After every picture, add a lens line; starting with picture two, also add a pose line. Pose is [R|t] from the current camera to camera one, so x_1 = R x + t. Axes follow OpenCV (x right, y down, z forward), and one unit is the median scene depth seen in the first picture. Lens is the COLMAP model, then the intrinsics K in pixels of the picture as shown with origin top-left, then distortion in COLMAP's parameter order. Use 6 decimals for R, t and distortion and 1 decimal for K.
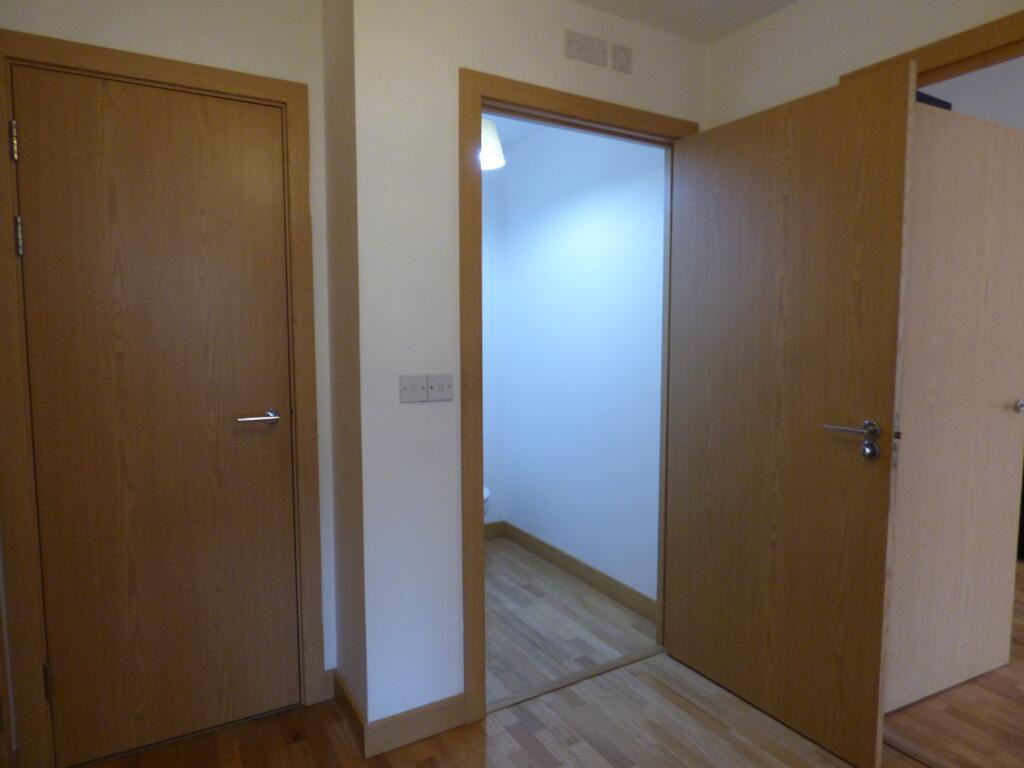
lens RADIAL K [[626.1, 0, 512.0], [0, 626.1, 384.0], [0, 0, 1]] dist [-0.002124, 0.000870]
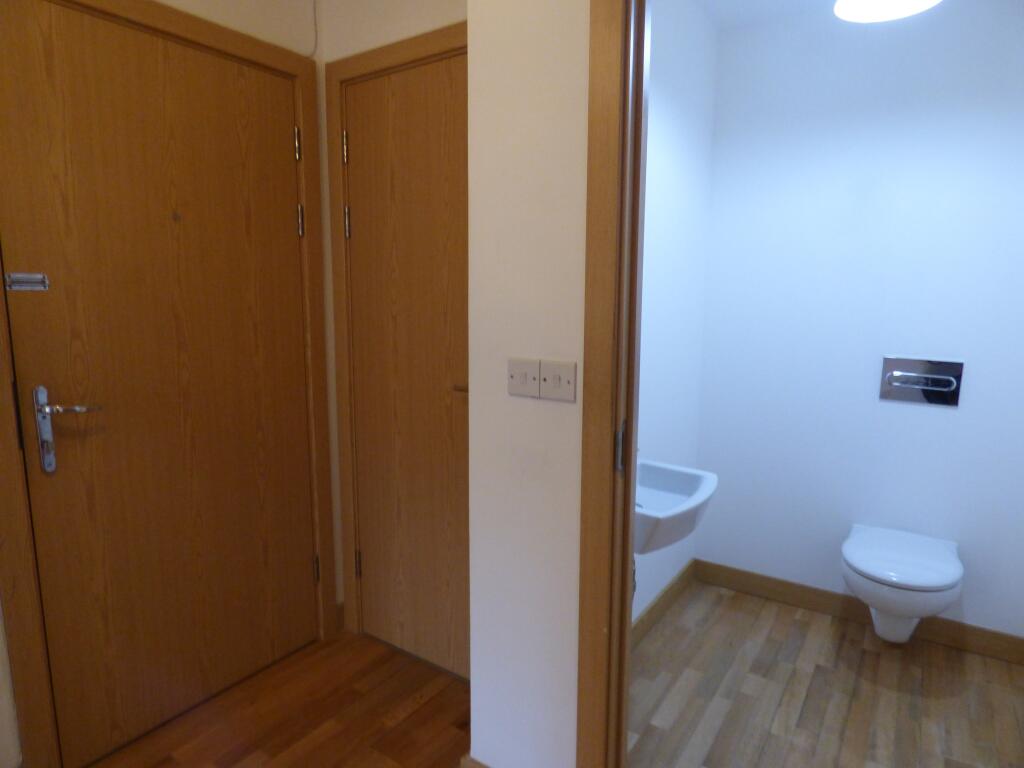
lens RADIAL K [[626.1, 0, 512.0], [0, 626.1, 384.0], [0, 0, 1]] dist [-0.002124, 0.000870]
pose [[0.430841, 0.131864, -0.892742, 0.493450], [-0.077888, 0.991009, 0.108790, -0.064437], [0.899060, 0.022663, 0.437238, 0.659896]]
